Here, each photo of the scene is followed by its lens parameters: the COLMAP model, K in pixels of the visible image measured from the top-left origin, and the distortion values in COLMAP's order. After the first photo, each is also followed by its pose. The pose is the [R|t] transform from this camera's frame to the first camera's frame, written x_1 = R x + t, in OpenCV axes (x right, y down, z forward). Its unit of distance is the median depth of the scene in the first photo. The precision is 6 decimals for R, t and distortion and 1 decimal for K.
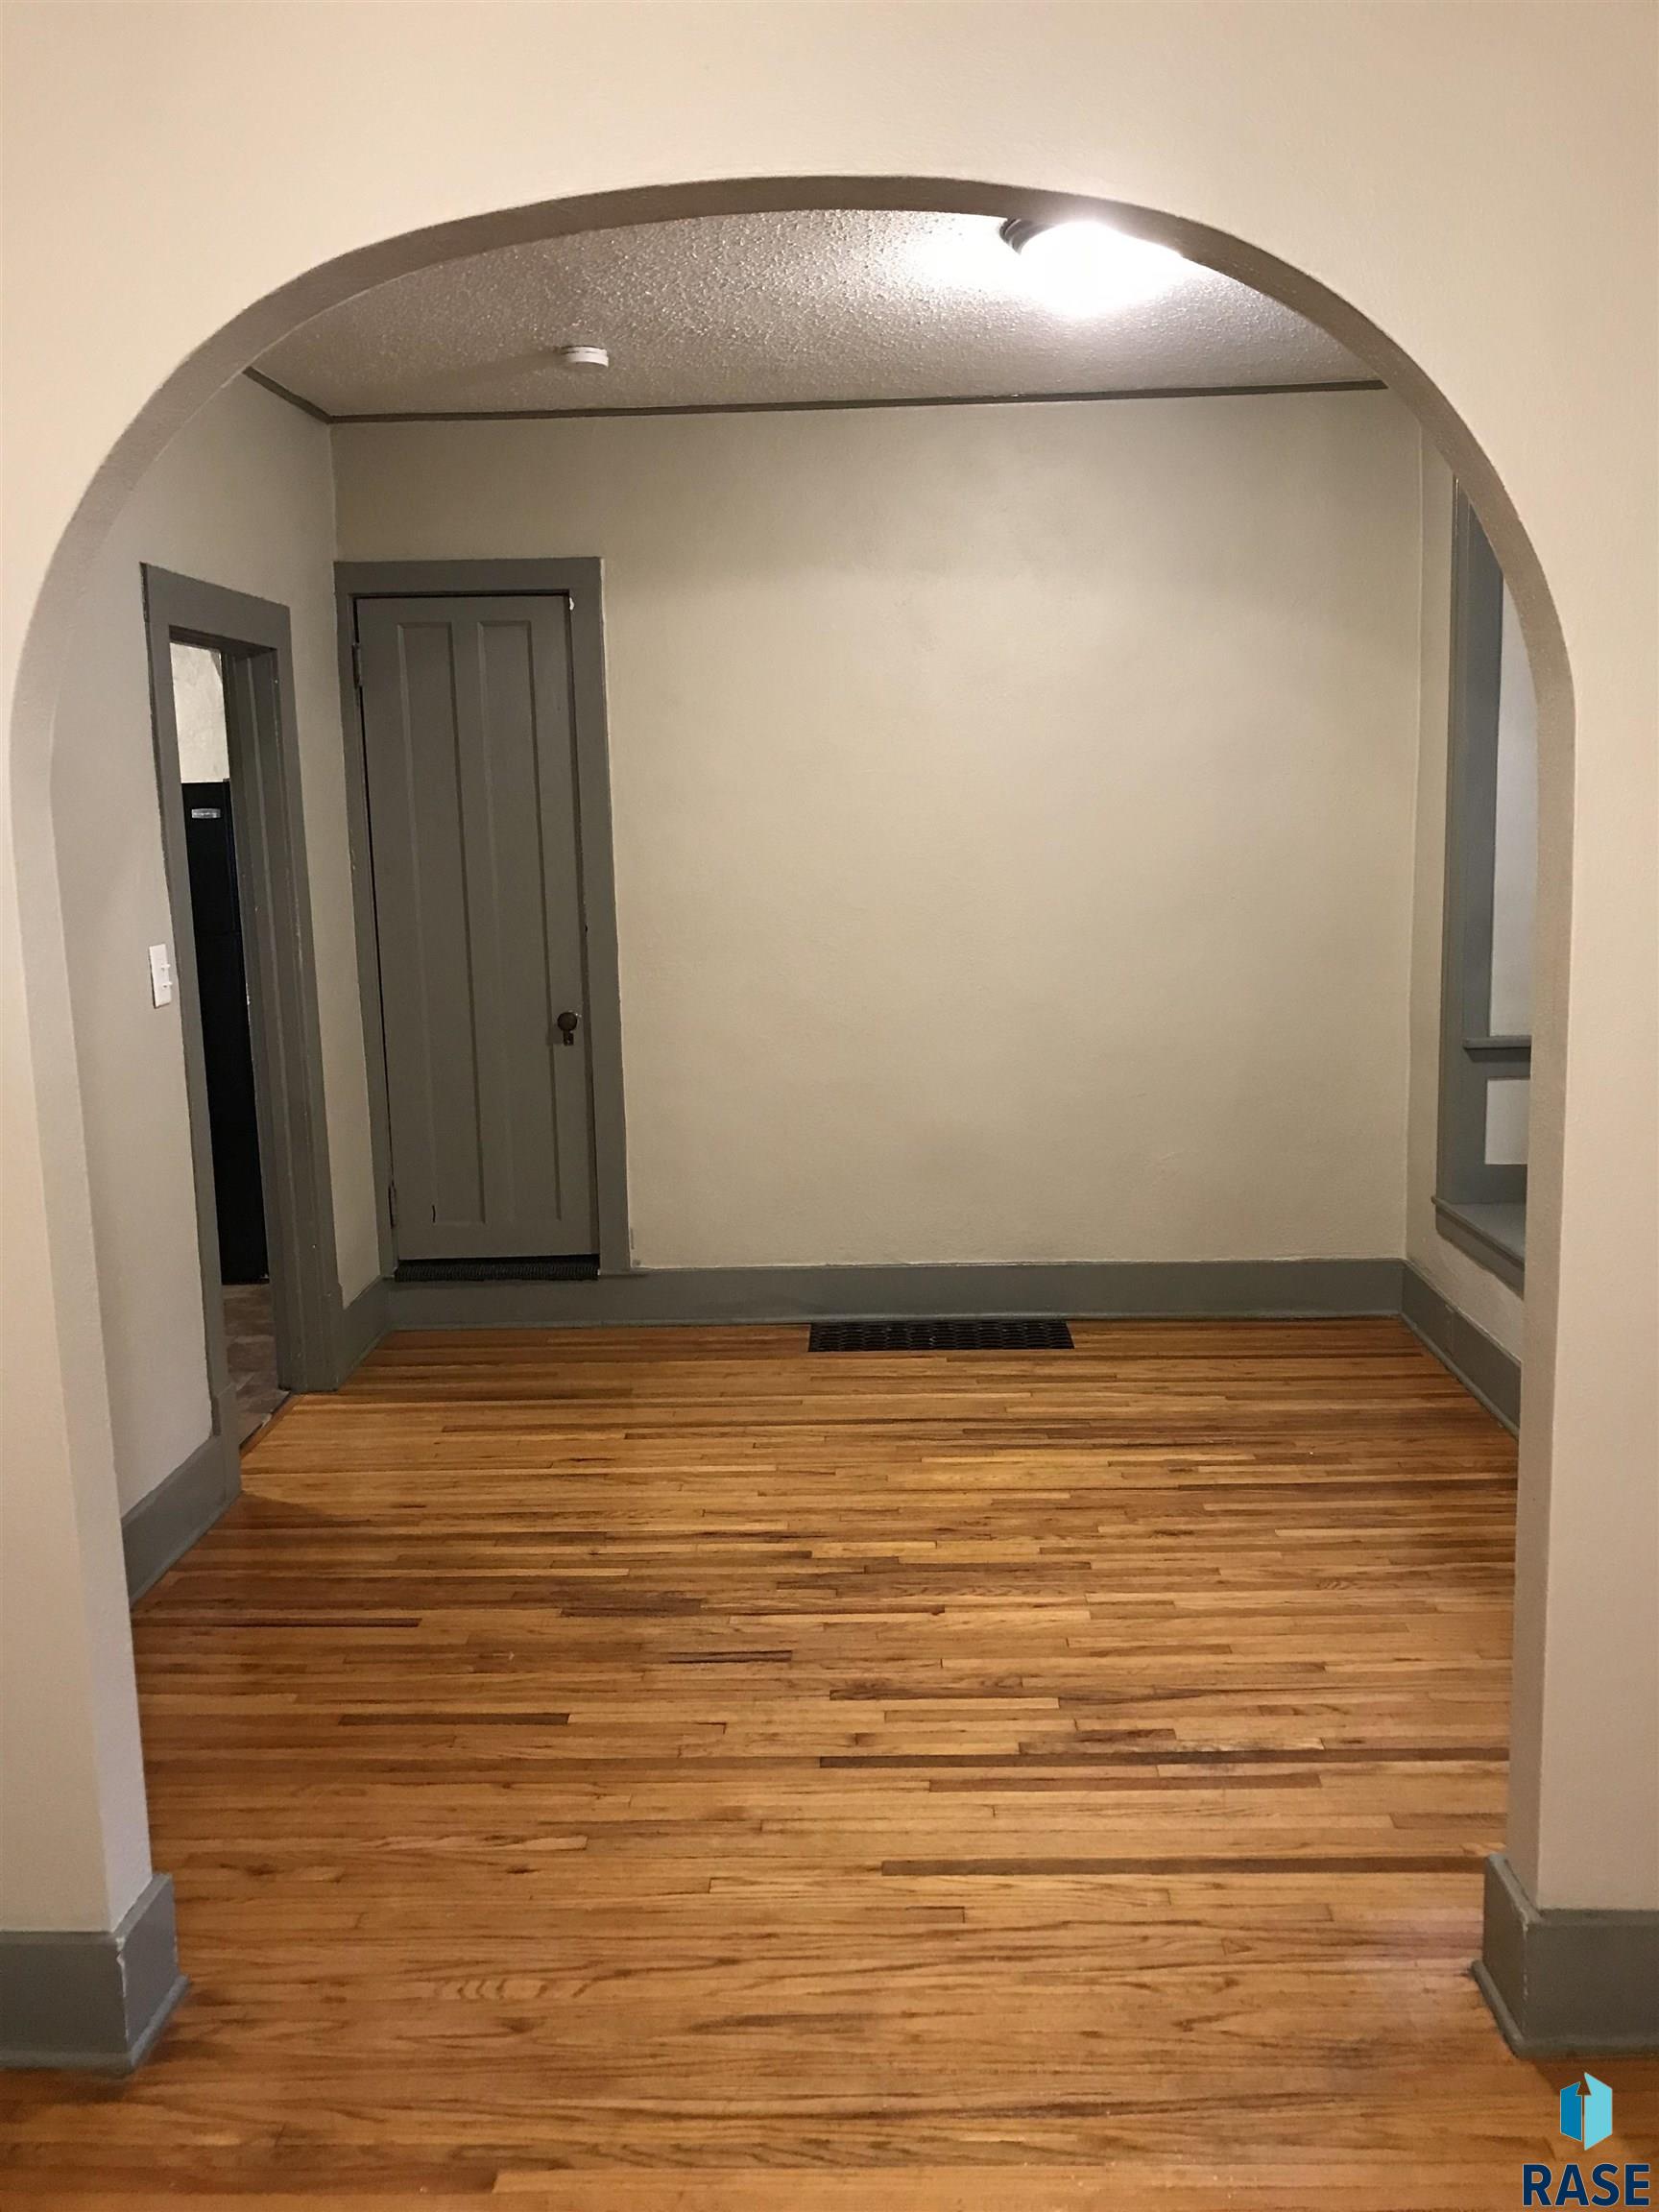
lens RADIAL K [[1813.4, 0, 846.4], [0, 1813.4, 1106.3], [0, 0, 1]] dist [0.026563, 0.005482]
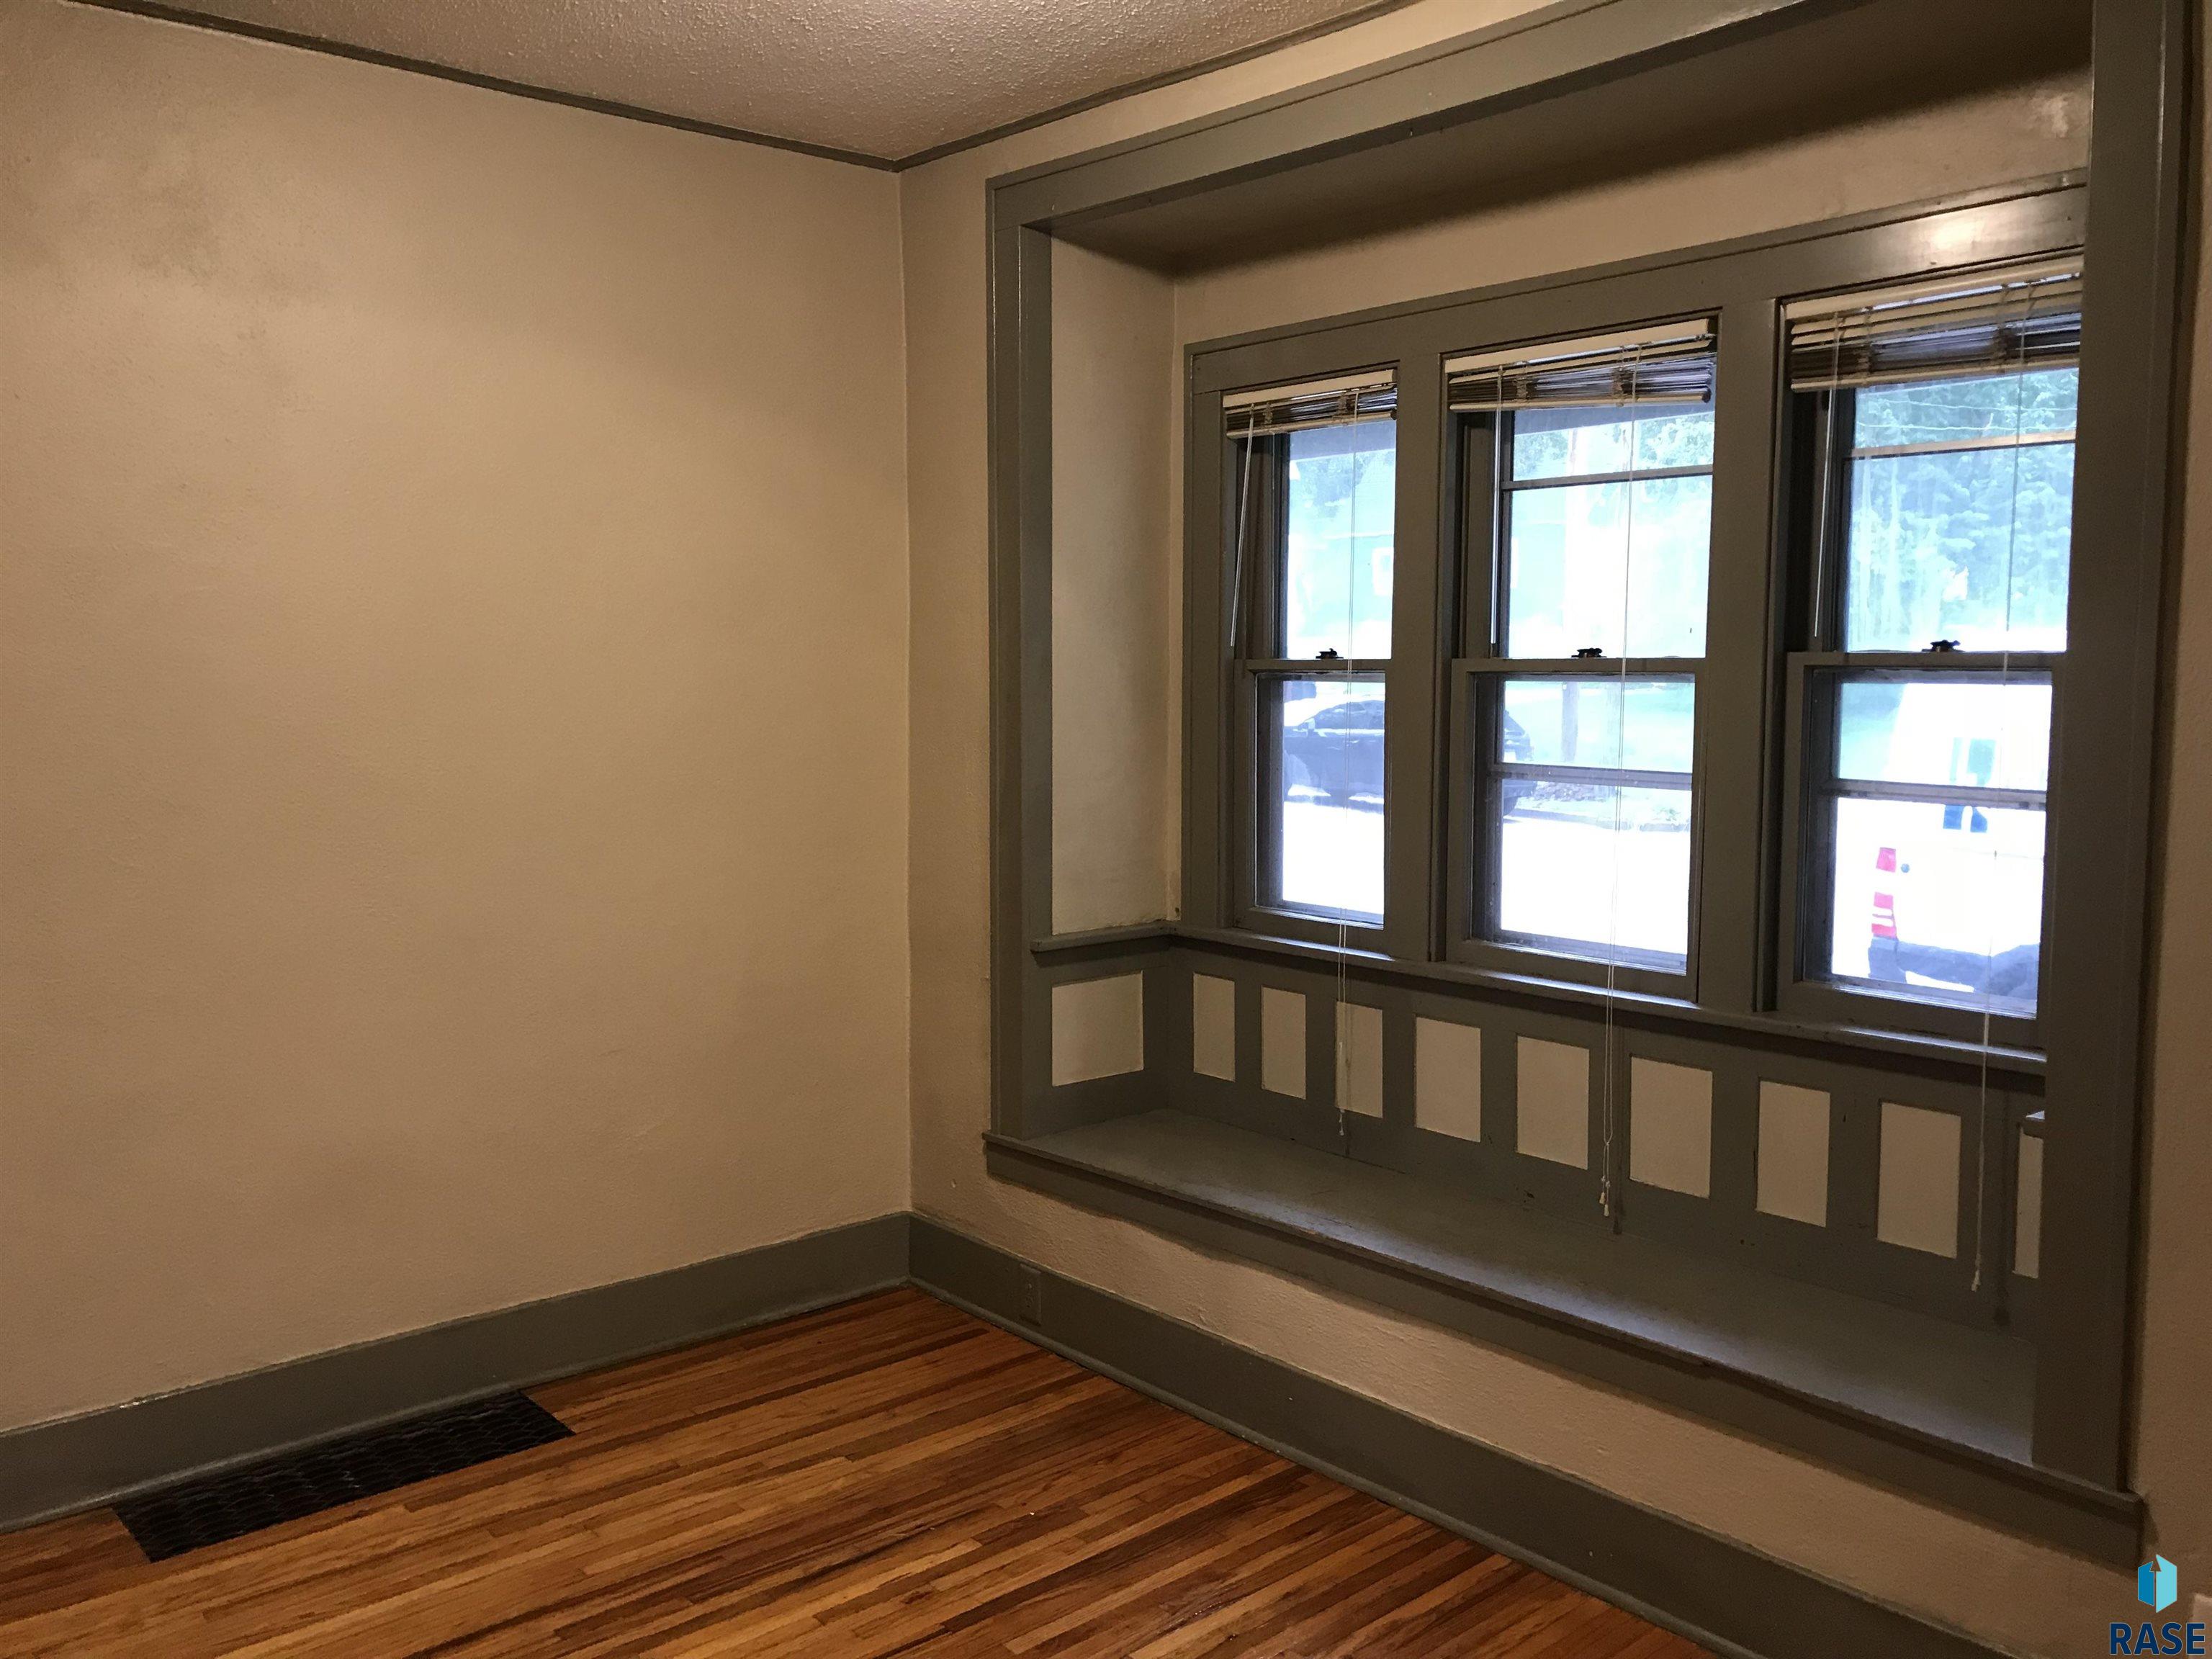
lens RADIAL K [[1813.4, 0, 1096.1], [0, 1813.4, 814.1], [0, 0, 1]] dist [0.026563, 0.005482]
pose [[0.731318, -0.026199, 0.681533, -0.204576], [0.087019, 0.994679, -0.055140, -0.046028], [-0.676462, 0.099631, 0.729707, 0.368394]]
